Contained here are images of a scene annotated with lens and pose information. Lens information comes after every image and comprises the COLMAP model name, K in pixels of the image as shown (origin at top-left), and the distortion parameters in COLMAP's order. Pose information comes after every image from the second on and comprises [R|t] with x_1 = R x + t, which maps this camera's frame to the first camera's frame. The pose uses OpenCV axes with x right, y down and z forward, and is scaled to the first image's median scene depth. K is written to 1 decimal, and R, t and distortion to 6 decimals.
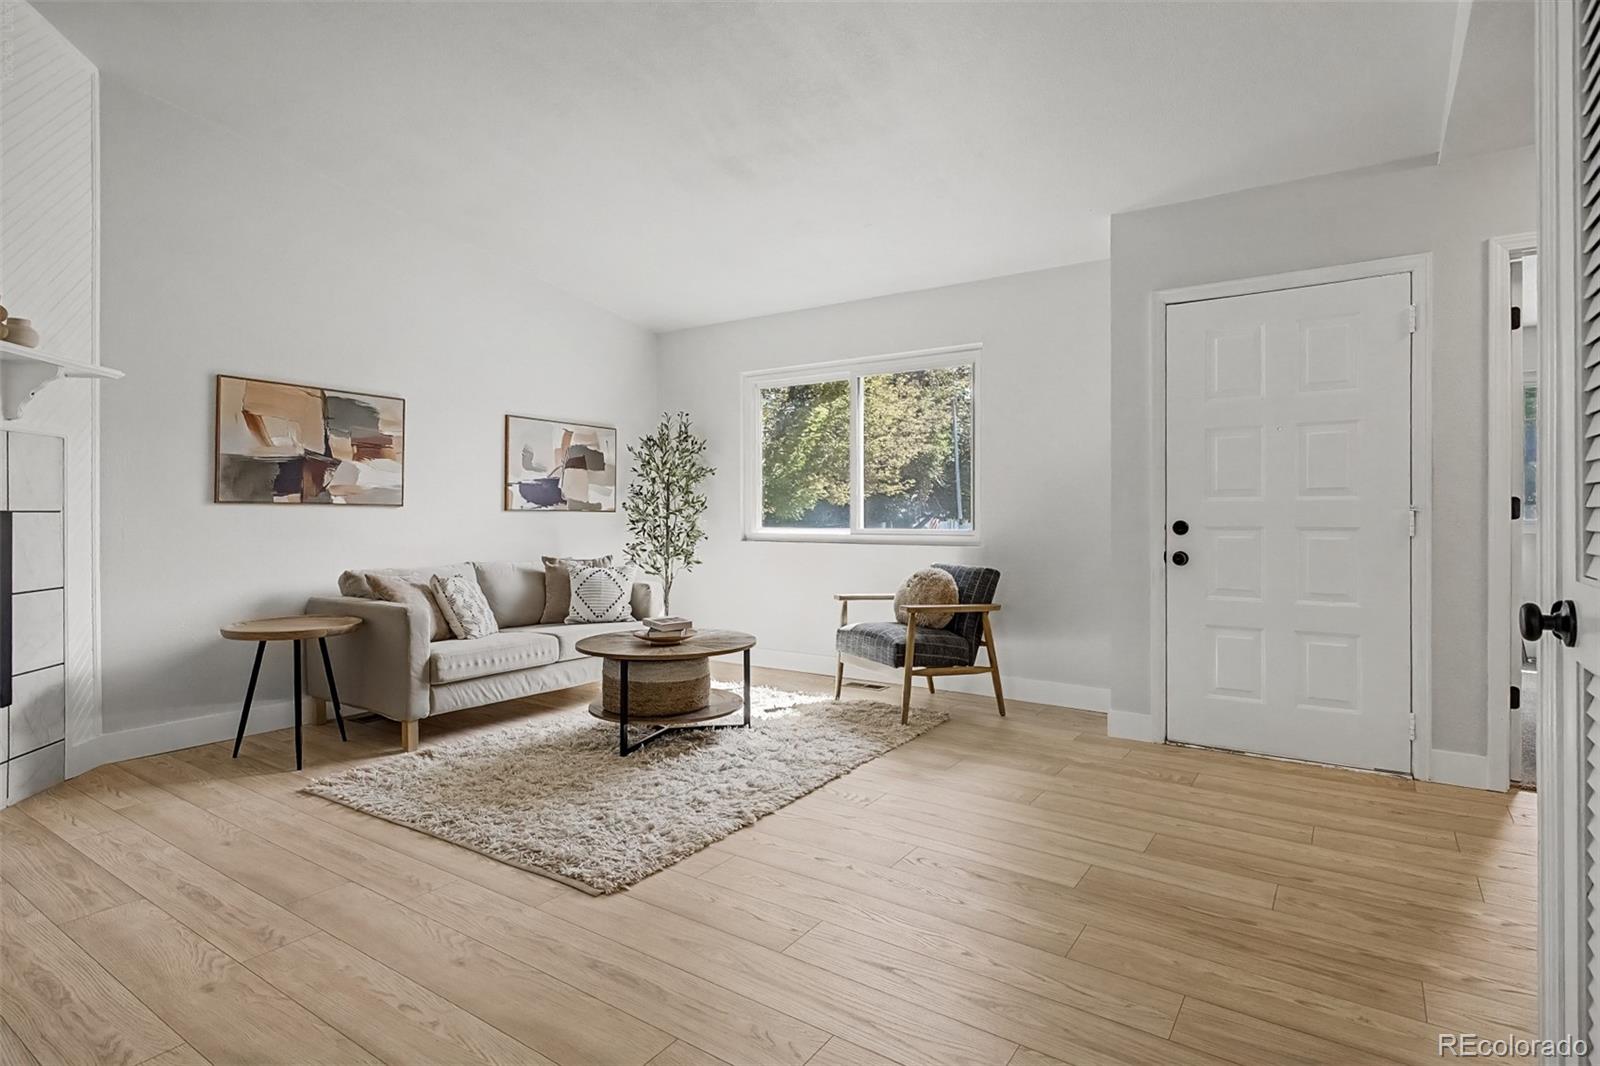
lens RADIAL K [[821.7, 0, 801.3], [0, 821.7, 514.8], [0, 0, 1]] dist [0.016647, 0.000207]
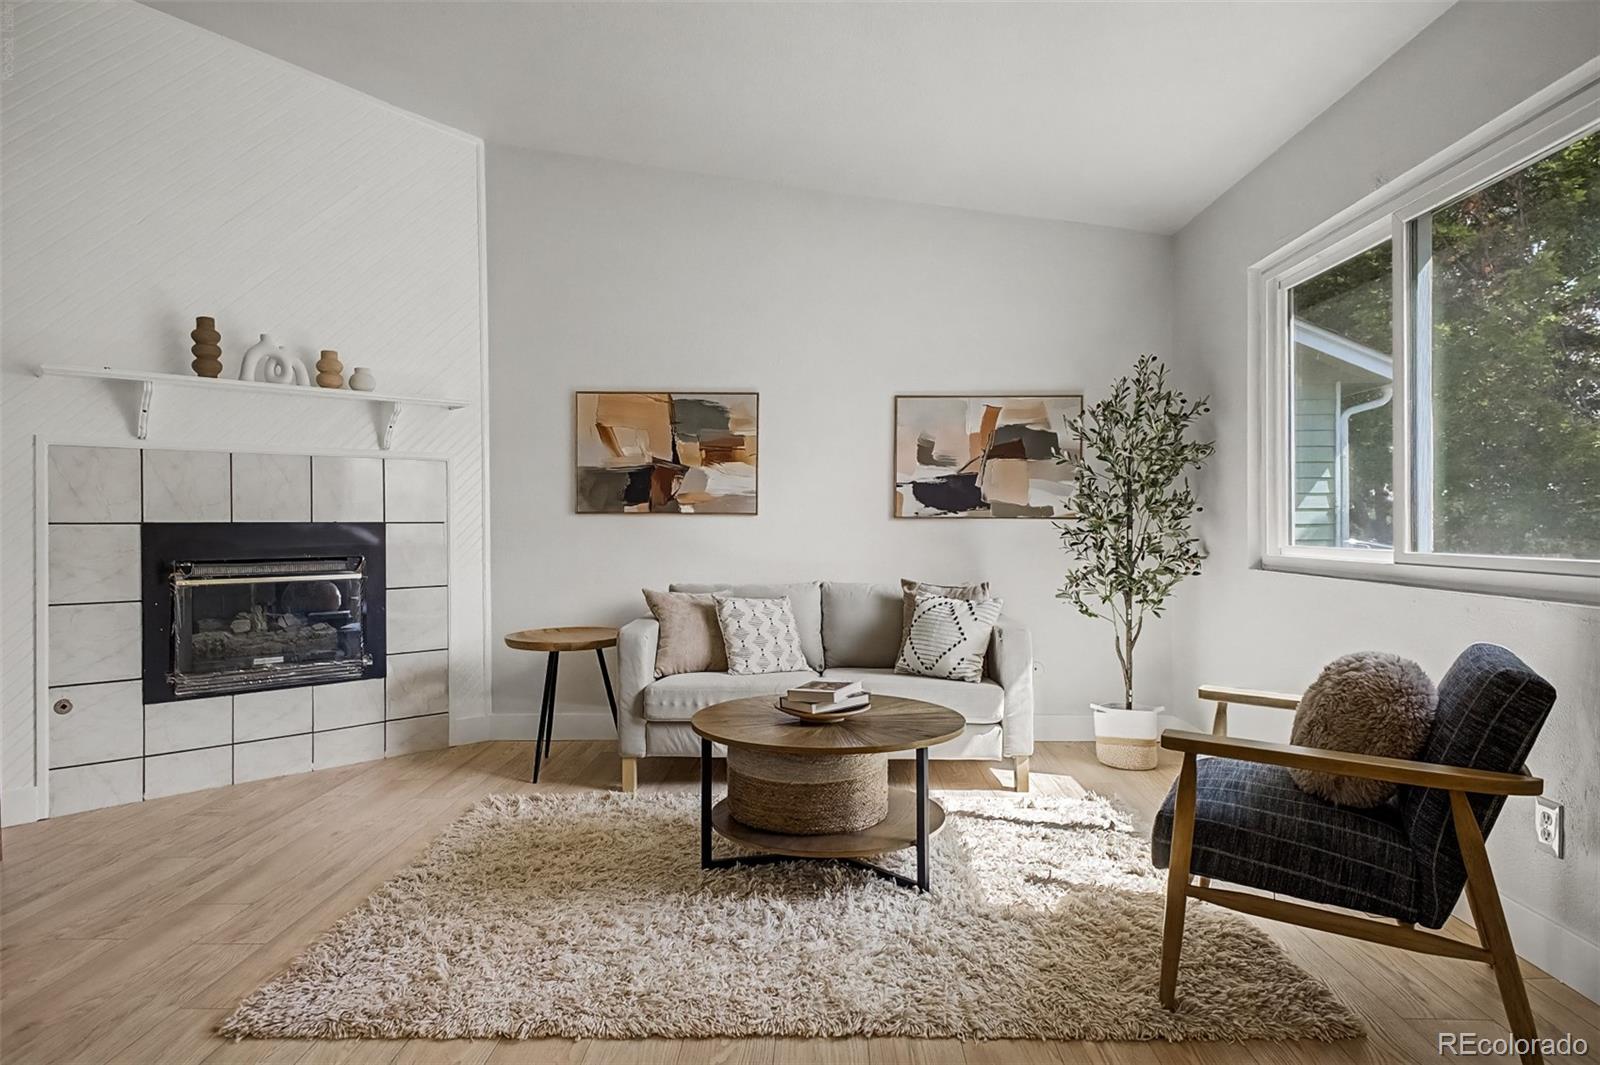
lens RADIAL K [[948.7, 0, 800.0], [0, 948.7, 532.5], [0, 0, 1]] dist [0.060775, -0.042747]
pose [[0.542589, 0.007759, -0.839963, 0.424735], [0.004164, 0.999920, 0.011926, -0.003288], [0.839988, -0.009968, 0.542513, 0.524211]]
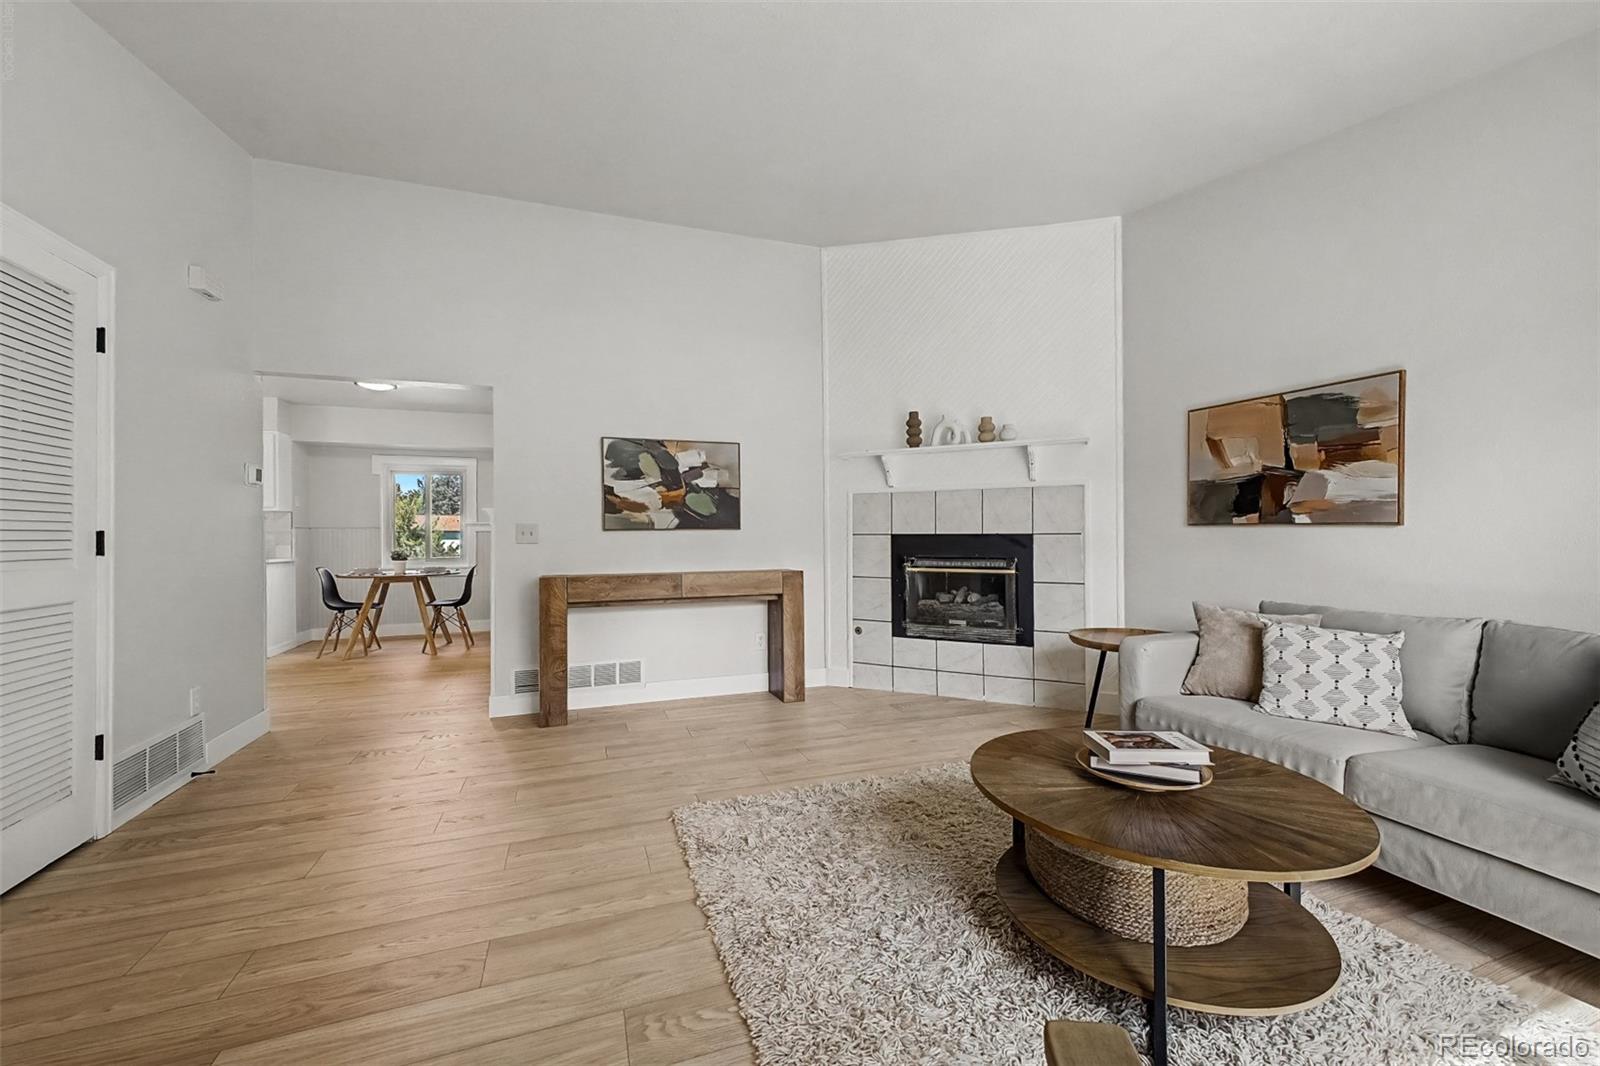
lens RADIAL K [[632.5, 0, 803.6], [0, 632.5, 526.1], [0, 0, 1]] dist [0.015836, -0.000850]
pose [[-0.588062, -0.004185, -0.808805, 0.272922], [0.007147, 0.999921, -0.010370, -0.007148], [0.808785, -0.011878, -0.587985, 0.979037]]
